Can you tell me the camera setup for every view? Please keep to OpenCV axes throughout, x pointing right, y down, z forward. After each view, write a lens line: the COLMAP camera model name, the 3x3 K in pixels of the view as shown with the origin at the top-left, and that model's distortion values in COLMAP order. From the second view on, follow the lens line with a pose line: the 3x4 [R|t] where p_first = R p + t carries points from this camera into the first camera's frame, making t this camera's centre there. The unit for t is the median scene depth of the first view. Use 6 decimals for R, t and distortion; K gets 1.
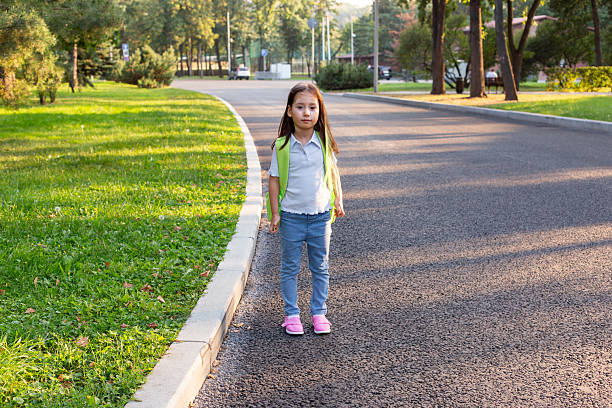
lens RADIAL K [[902.4, 0, 307.9], [0, 902.4, 204.2], [0, 0, 1]] dist [-0.001290, 0.000000]
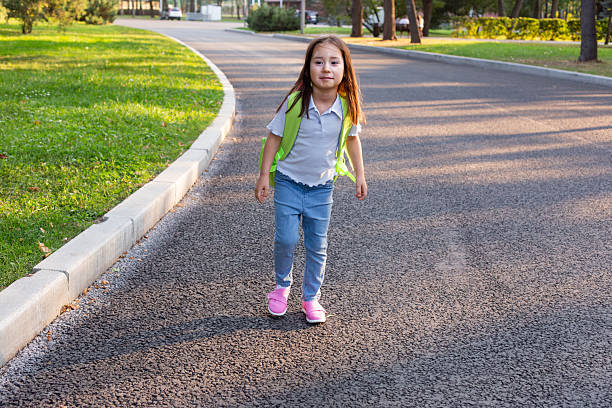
lens RADIAL K [[902.4, 0, 305.4], [0, 902.4, 200.8], [0, 0, 1]] dist [-0.001290, 0.000000]
pose [[0.996670, 0.014173, 0.080295, -0.014004], [-0.018706, 0.998256, 0.055987, 0.033900], [-0.079362, -0.057303, 0.995198, -0.218384]]
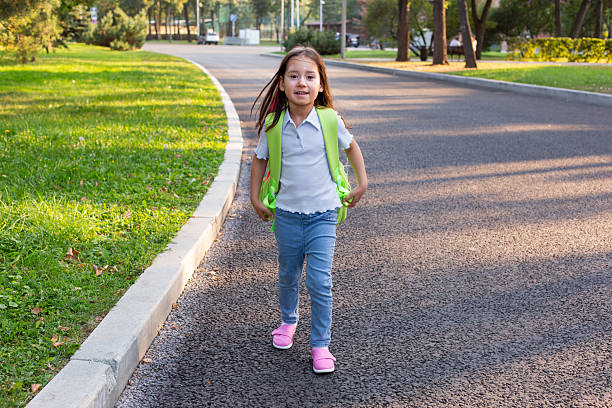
lens RADIAL K [[902.4, 0, 307.6], [0, 902.4, 209.8], [0, 0, 1]] dist [-0.001290, 0.000000]
pose [[0.999238, 0.012258, 0.037063, -0.002341], [-0.013795, 0.999043, 0.041511, 0.010956], [-0.036518, -0.041990, 0.998450, -0.060462]]
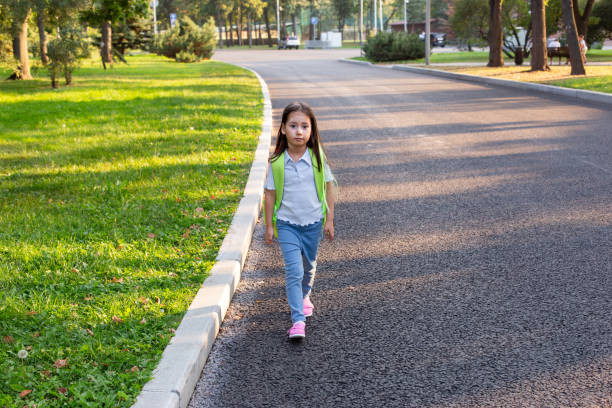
lens RADIAL K [[902.4, 0, 307.2], [0, 902.4, 209.0], [0, 0, 1]] dist [-0.001290, 0.000000]
pose [[0.998160, -0.001745, -0.060617, 0.012608], [0.004233, 0.999152, 0.040951, -0.023032], [0.060494, -0.041132, 0.997321, 0.098665]]
